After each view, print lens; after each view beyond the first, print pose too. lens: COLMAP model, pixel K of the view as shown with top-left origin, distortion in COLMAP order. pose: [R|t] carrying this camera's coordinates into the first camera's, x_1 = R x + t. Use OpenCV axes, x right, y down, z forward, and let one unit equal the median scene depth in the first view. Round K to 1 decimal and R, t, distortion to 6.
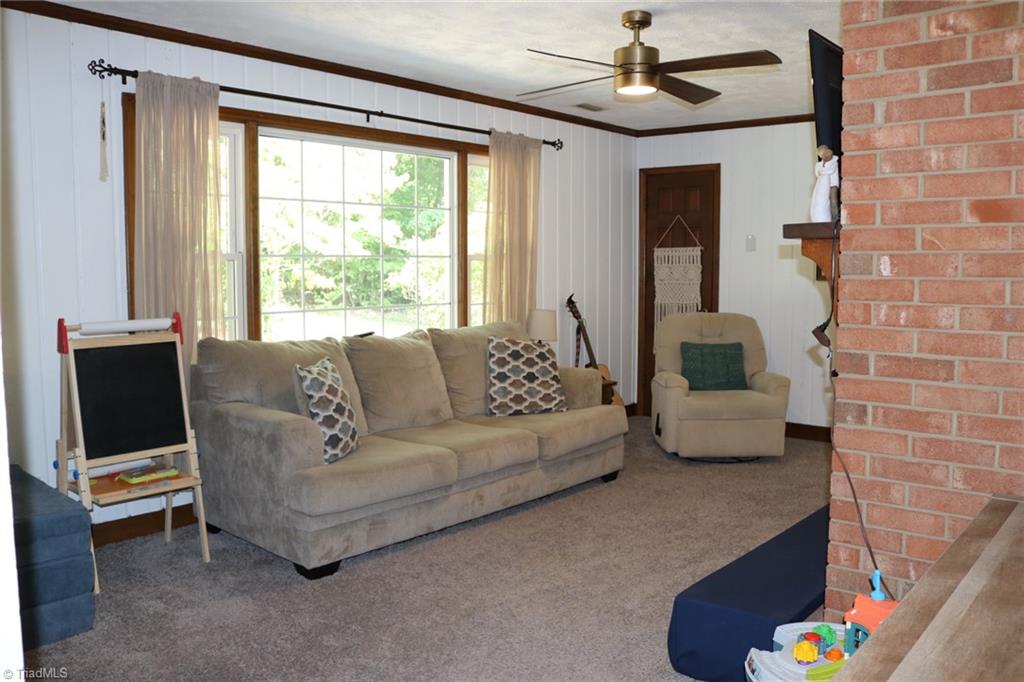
lens RADIAL K [[855.3, 0, 513.0], [0, 855.3, 337.5], [0, 0, 1]] dist [-0.151197, 0.123866]
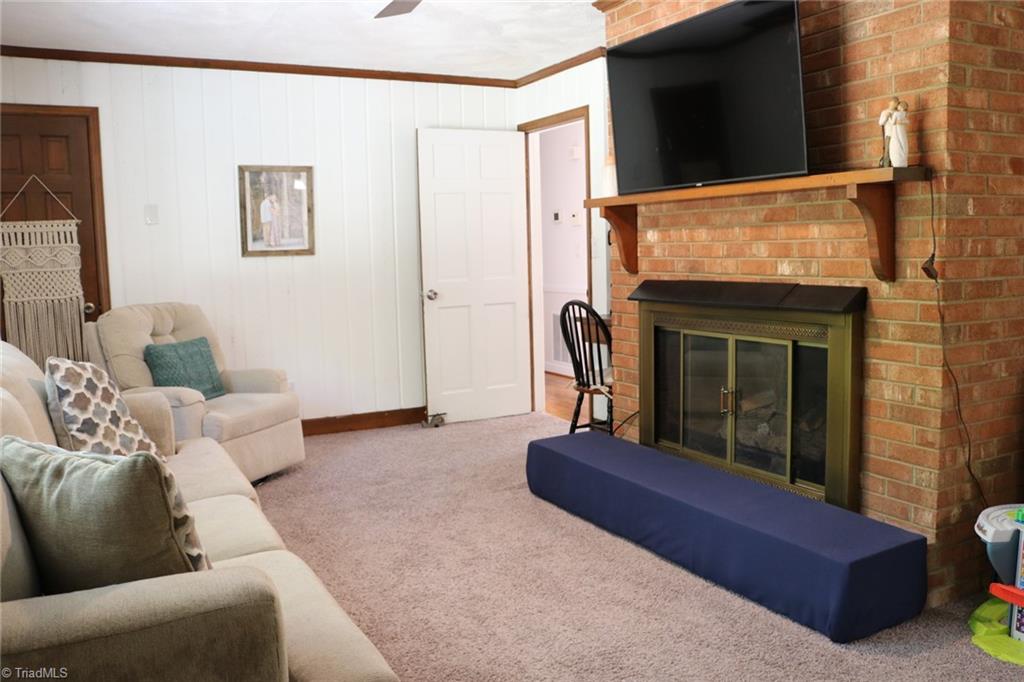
lens RADIAL K [[855.3, 0, 511.9], [0, 855.3, 342.3], [0, 0, 1]] dist [-0.151197, 0.123866]
pose [[0.374772, -0.109637, 0.920612, -0.559854], [0.103932, 0.991692, 0.075793, -0.031117], [-0.921273, 0.067276, 0.383053, 0.711519]]
